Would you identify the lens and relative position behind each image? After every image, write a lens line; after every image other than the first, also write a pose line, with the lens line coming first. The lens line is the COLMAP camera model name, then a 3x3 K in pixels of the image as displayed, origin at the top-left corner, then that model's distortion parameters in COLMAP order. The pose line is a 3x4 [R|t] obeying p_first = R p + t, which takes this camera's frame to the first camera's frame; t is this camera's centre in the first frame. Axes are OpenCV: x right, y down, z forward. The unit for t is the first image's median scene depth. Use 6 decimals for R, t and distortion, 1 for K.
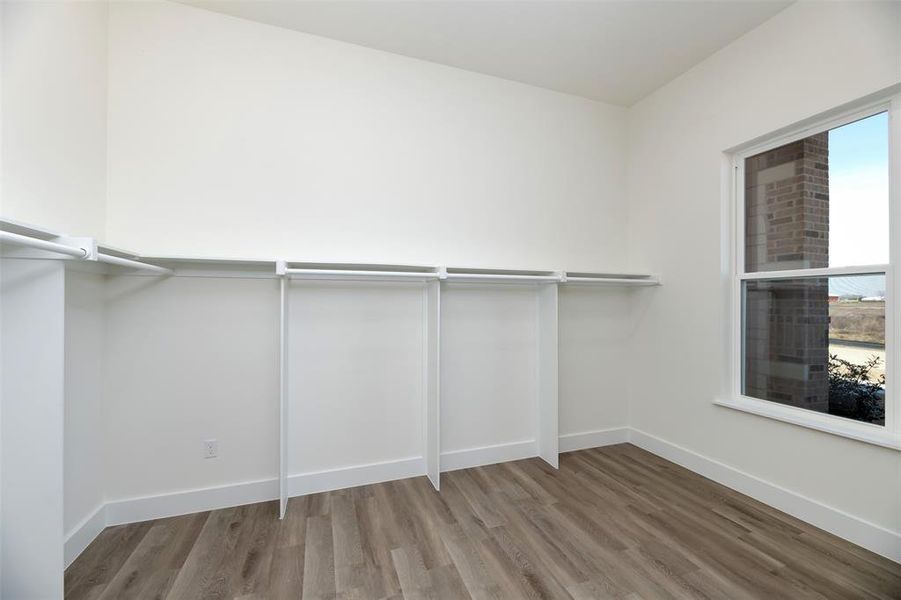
lens RADIAL K [[371.5, 0, 452.6], [0, 371.5, 298.4], [0, 0, 1]] dist [0.003389, -0.000412]
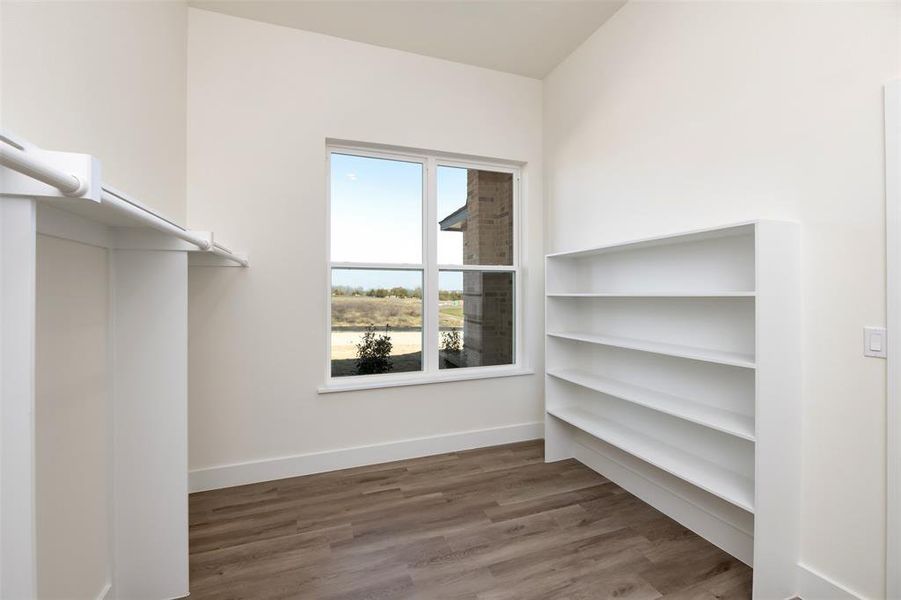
lens RADIAL K [[371.5, 0, 456.1], [0, 371.5, 303.5], [0, 0, 1]] dist [0.003389, -0.000412]
pose [[-0.010986, -0.018311, 0.999772, -0.311303], [-0.014320, 0.999733, 0.018152, 0.026742], [-0.999837, -0.014118, -0.011246, 0.769164]]
